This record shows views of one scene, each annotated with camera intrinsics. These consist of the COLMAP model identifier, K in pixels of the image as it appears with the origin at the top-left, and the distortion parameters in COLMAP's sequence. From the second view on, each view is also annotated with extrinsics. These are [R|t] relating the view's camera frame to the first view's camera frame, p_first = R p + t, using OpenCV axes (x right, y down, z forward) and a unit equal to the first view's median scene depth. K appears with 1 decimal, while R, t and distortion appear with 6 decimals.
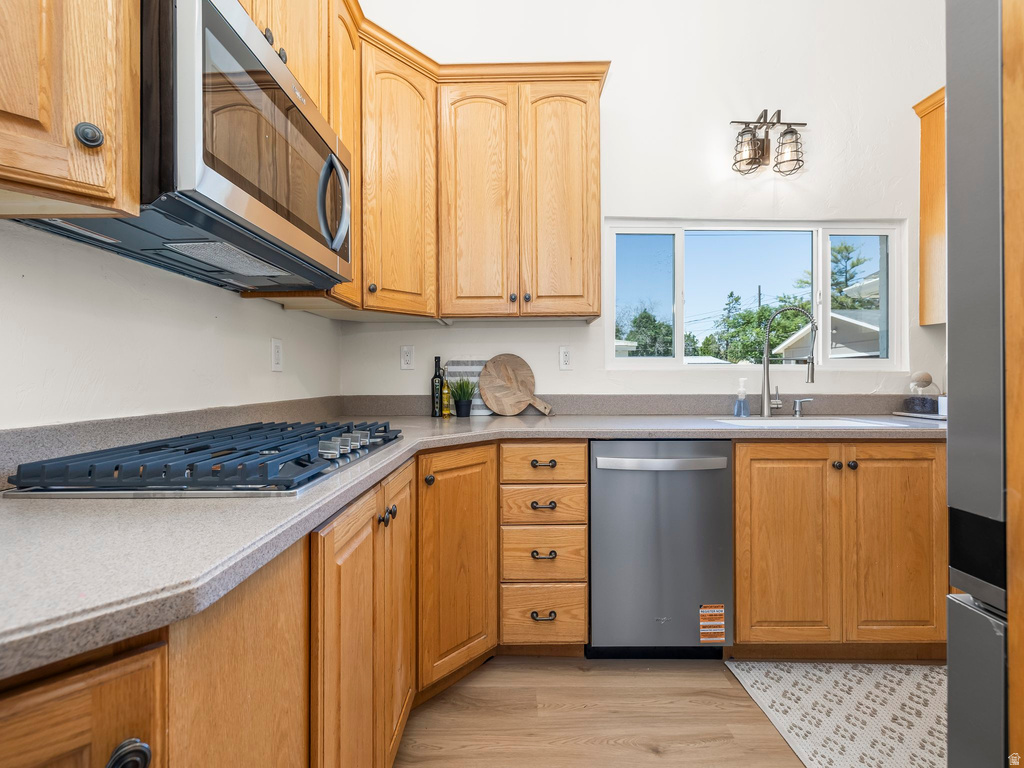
lens RADIAL K [[428.2, 0, 510.3], [0, 428.2, 377.8], [0, 0, 1]] dist [0.000555, -0.001024]
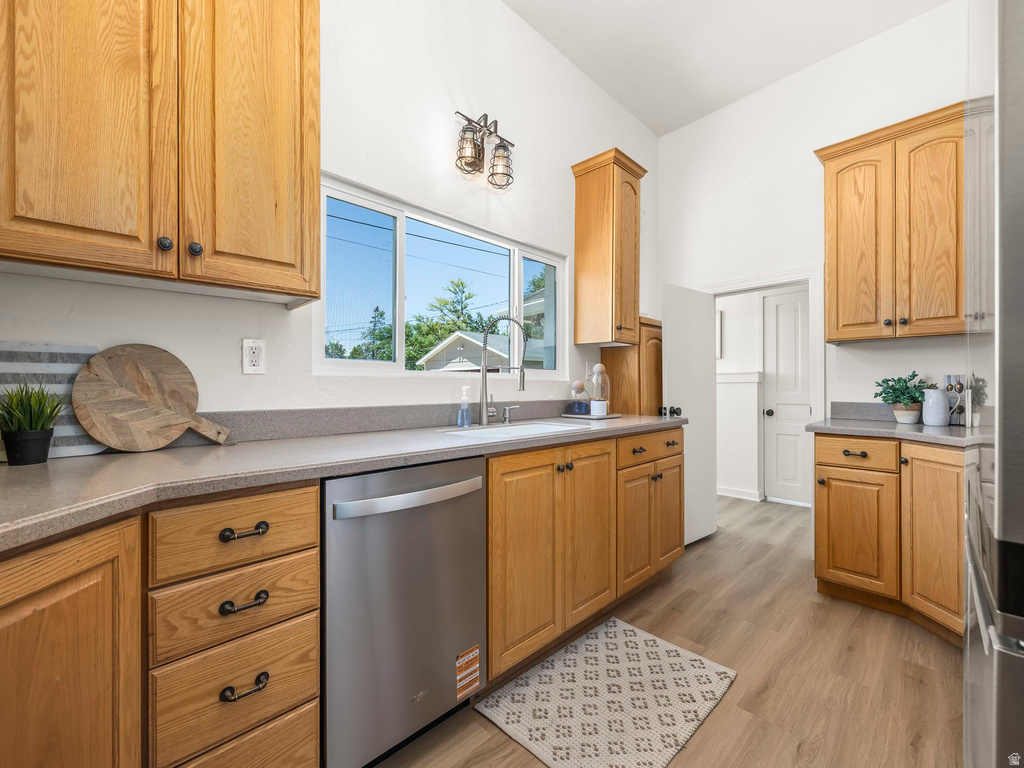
lens RADIAL K [[428.2, 0, 502.8], [0, 428.2, 385.3], [0, 0, 1]] dist [0.000555, -0.001024]
pose [[0.718649, 0.001982, 0.695370, -0.064987], [0.000329, 0.999995, -0.003190, 0.001794], [-0.695373, 0.002521, 0.718645, 0.282693]]
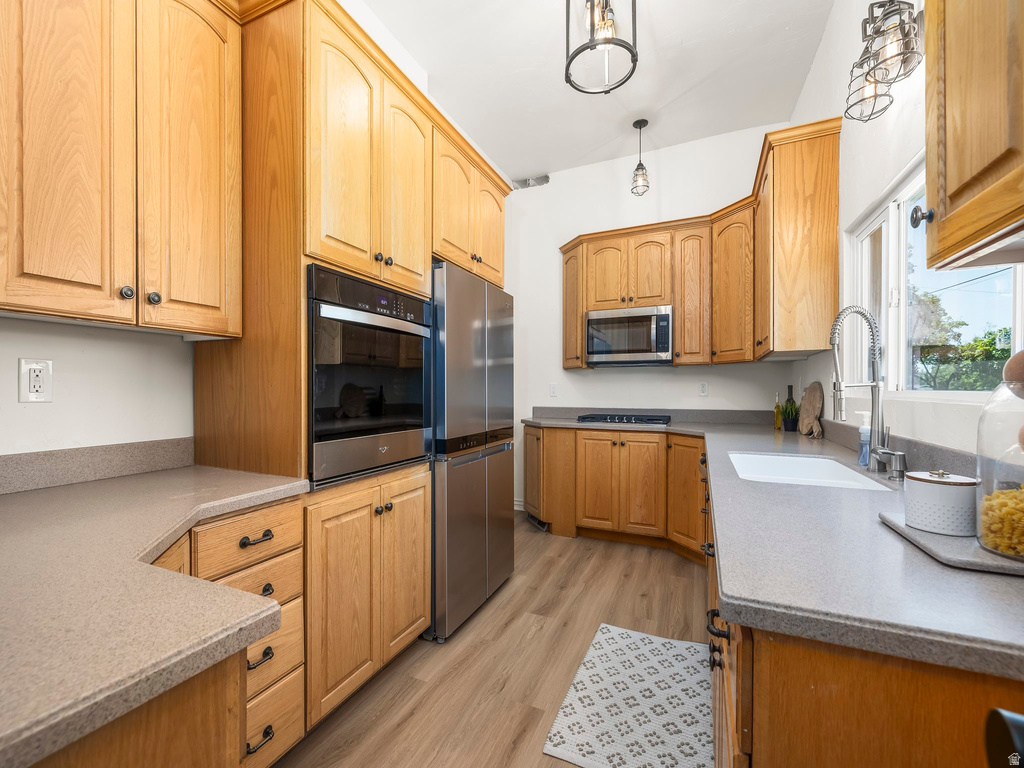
lens RADIAL K [[428.2, 0, 510.7], [0, 428.2, 389.5], [0, 0, 1]] dist [0.000555, -0.001024]
pose [[-0.395350, 0.000141, -0.918530, 1.590036], [0.000721, 1.000000, -0.000157, -0.036775], [0.918530, -0.000725, -0.395350, 0.821799]]
